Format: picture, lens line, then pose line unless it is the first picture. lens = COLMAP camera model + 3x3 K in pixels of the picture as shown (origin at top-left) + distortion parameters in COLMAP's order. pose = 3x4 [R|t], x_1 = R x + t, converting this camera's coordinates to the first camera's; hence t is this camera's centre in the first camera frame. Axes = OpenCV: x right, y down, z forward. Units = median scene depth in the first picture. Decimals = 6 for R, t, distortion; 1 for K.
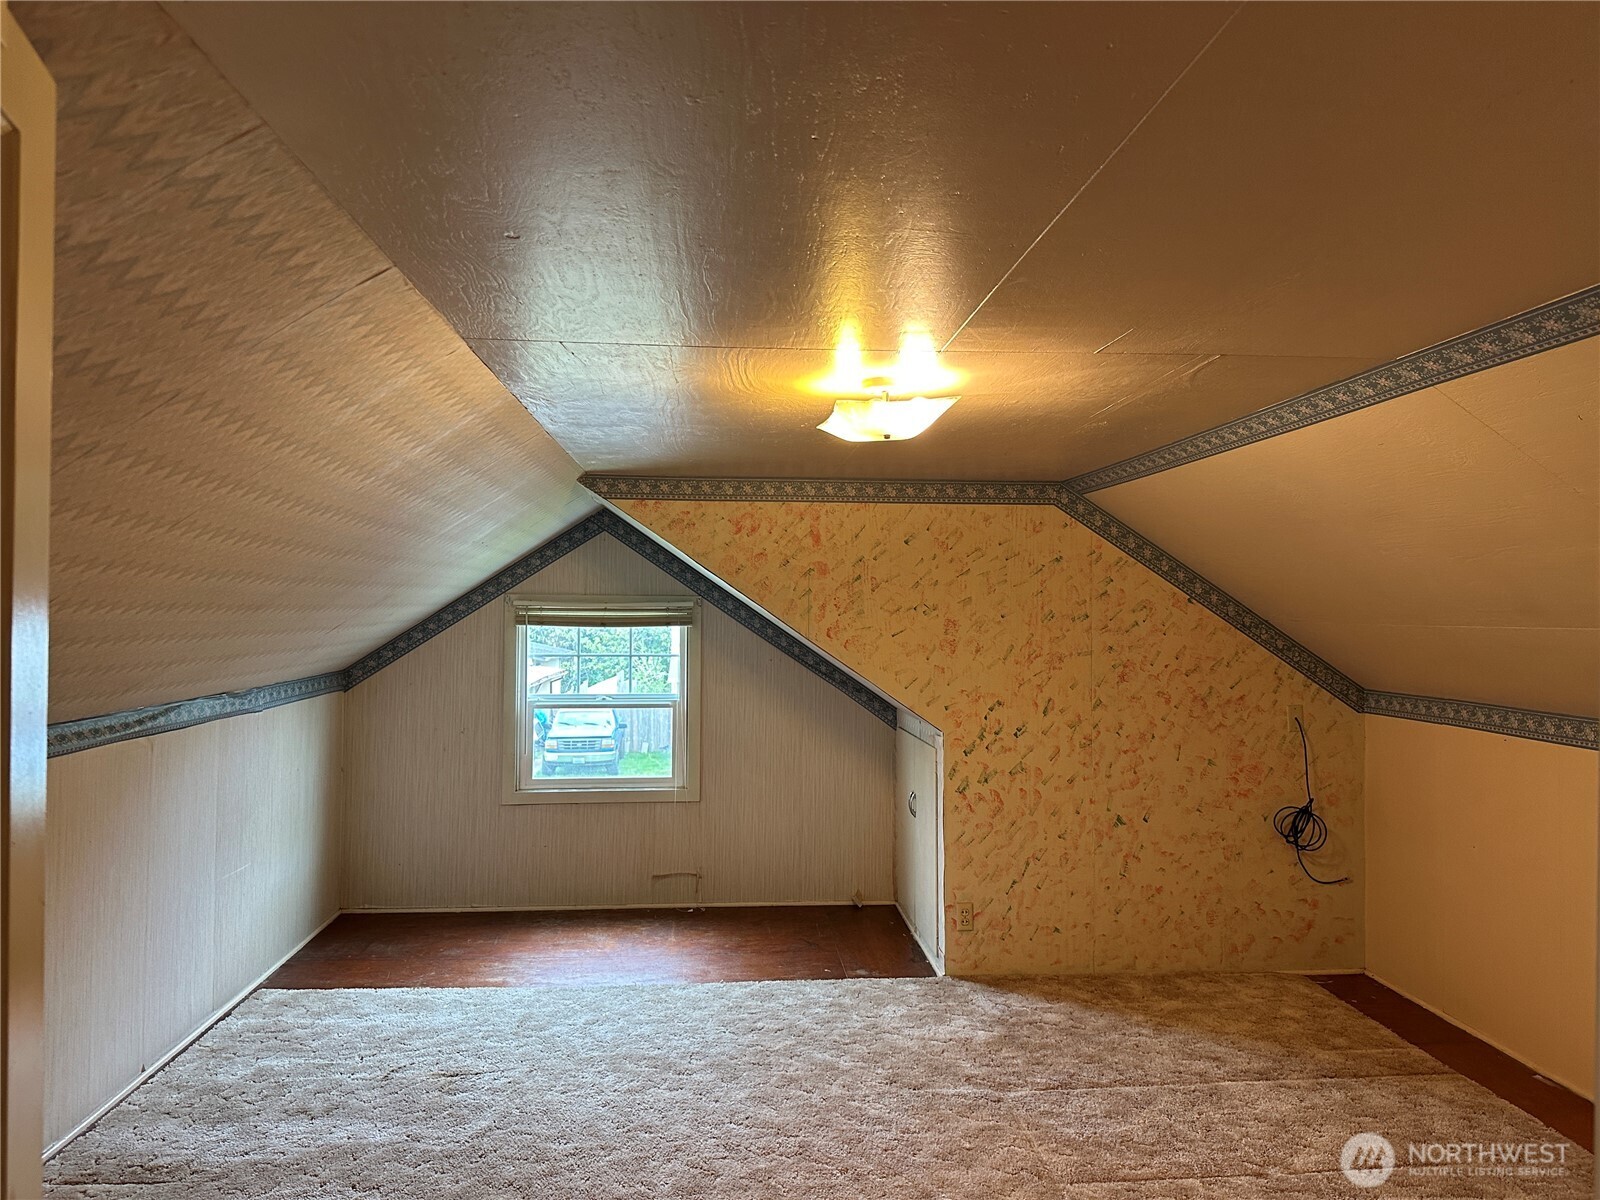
lens RADIAL K [[1130.2, 0, 789.7], [0, 1130.2, 601.6], [0, 0, 1]] dist [0.084976, -0.115318]
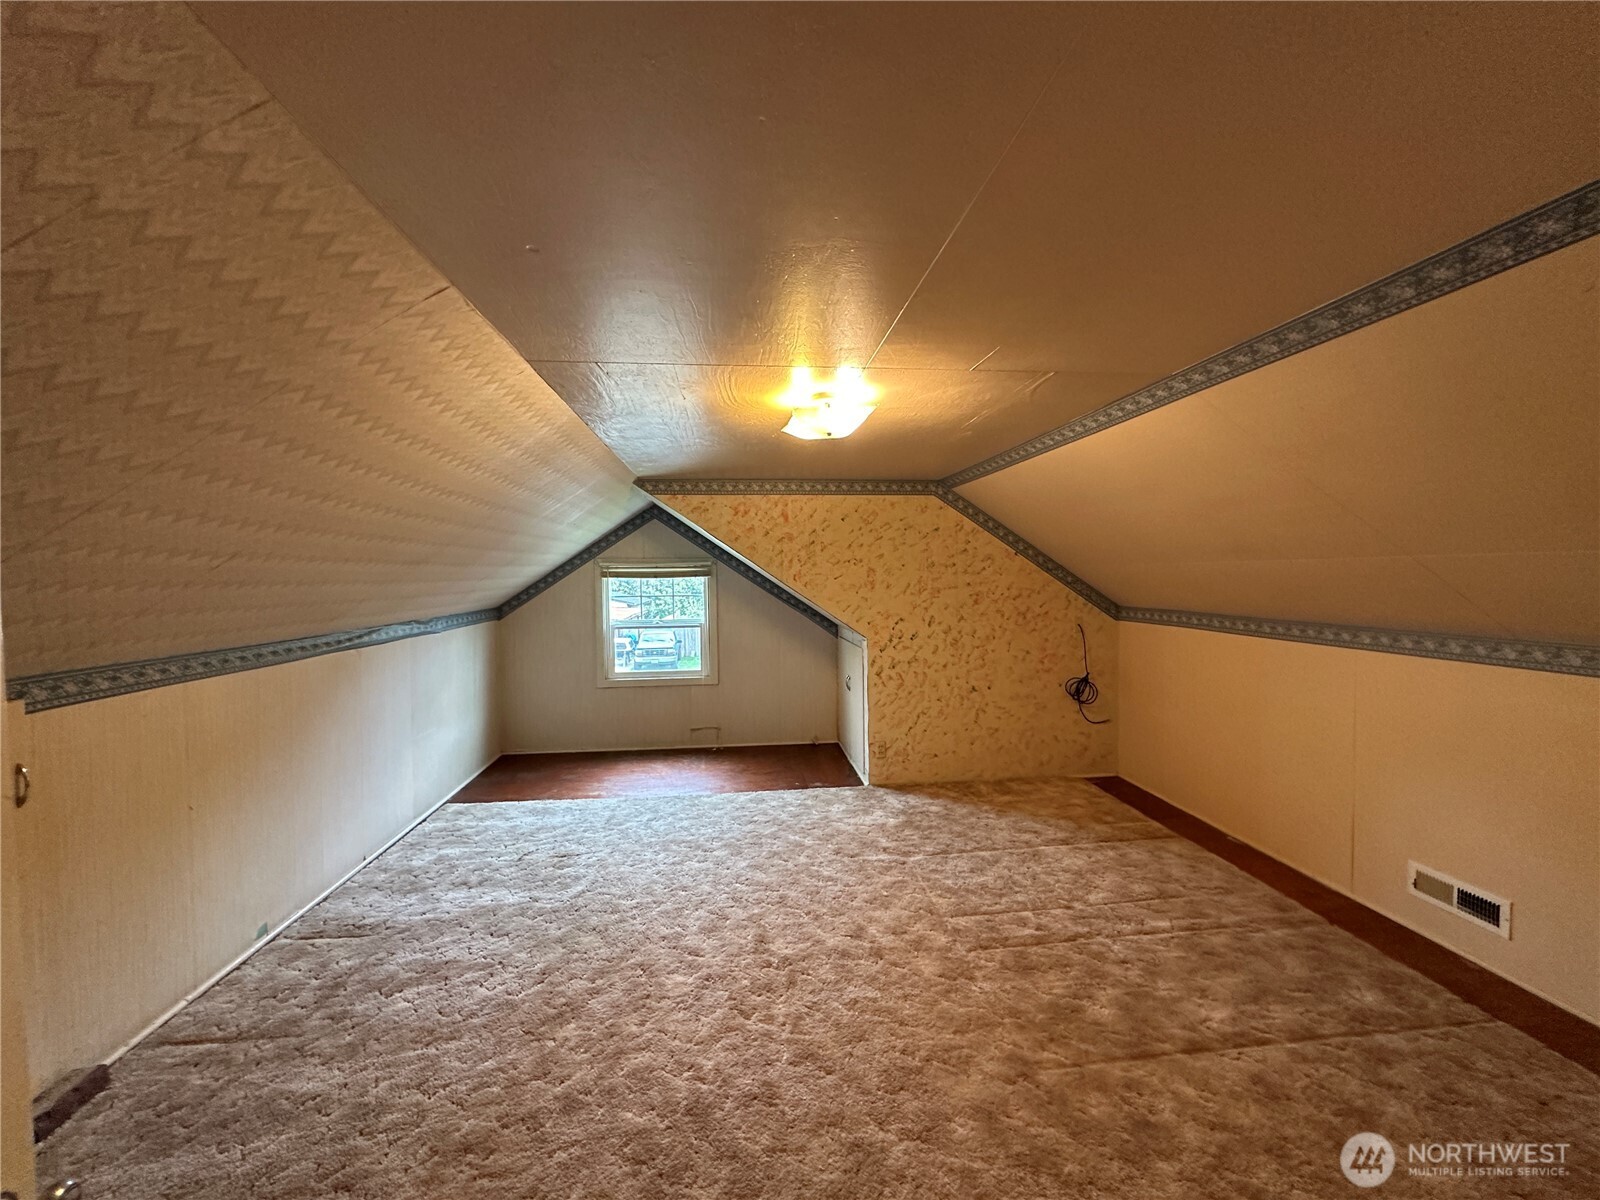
lens RADIAL K [[638.4, 0, 793.9], [0, 638.4, 602.7], [0, 0, 1]] dist [-0.004566, 0.001267]
pose [[0.999468, -0.018723, 0.026694, 0.010256], [0.017341, 0.998544, 0.051073, 0.020149], [-0.027612, -0.050583, 0.998338, 0.117548]]
